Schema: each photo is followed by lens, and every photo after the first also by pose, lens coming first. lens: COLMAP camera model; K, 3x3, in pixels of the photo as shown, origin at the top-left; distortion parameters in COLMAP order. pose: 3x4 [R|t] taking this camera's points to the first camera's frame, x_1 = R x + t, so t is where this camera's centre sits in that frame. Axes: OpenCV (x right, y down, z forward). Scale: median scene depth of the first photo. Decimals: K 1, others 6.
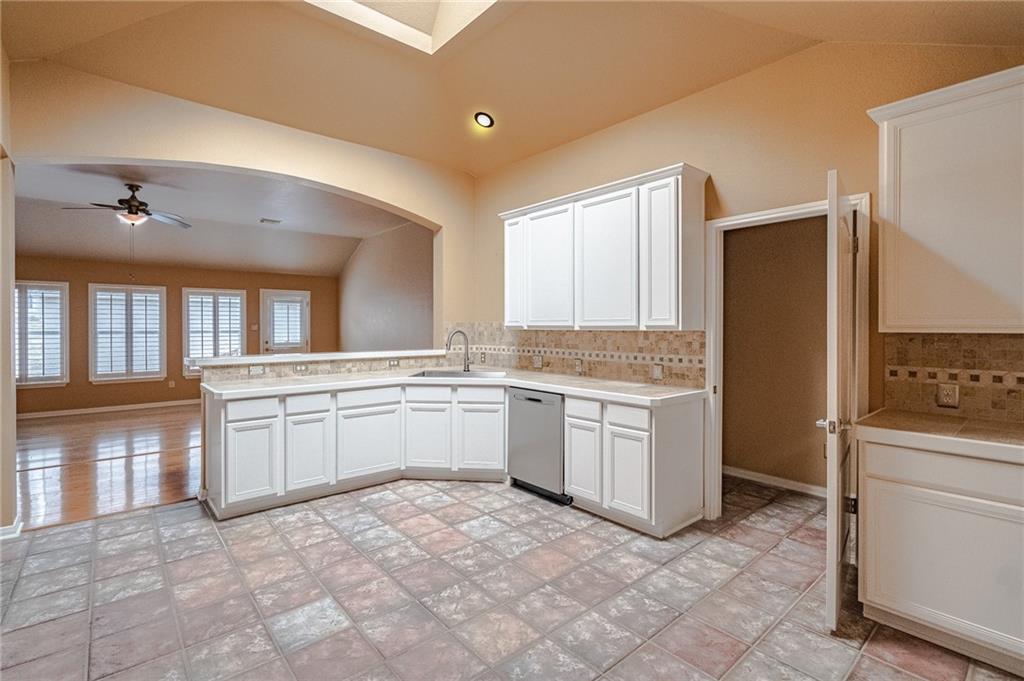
lens RADIAL K [[474.3, 0, 513.8], [0, 474.3, 327.5], [0, 0, 1]] dist [-0.002654, 0.001225]
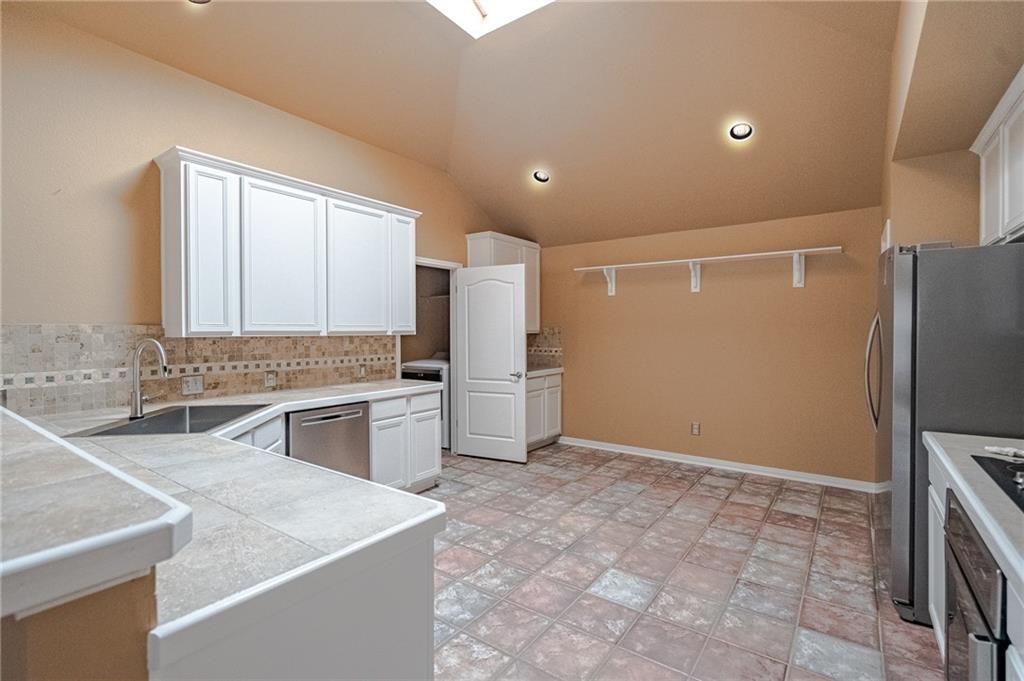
lens RADIAL K [[474.3, 0, 504.6], [0, 474.3, 330.7], [0, 0, 1]] dist [-0.002654, 0.001225]
pose [[-0.221510, -0.000249, 0.975158, -0.912544], [0.003831, 0.999992, 0.001126, -0.004376], [-0.975151, 0.003985, -0.221507, 0.939403]]
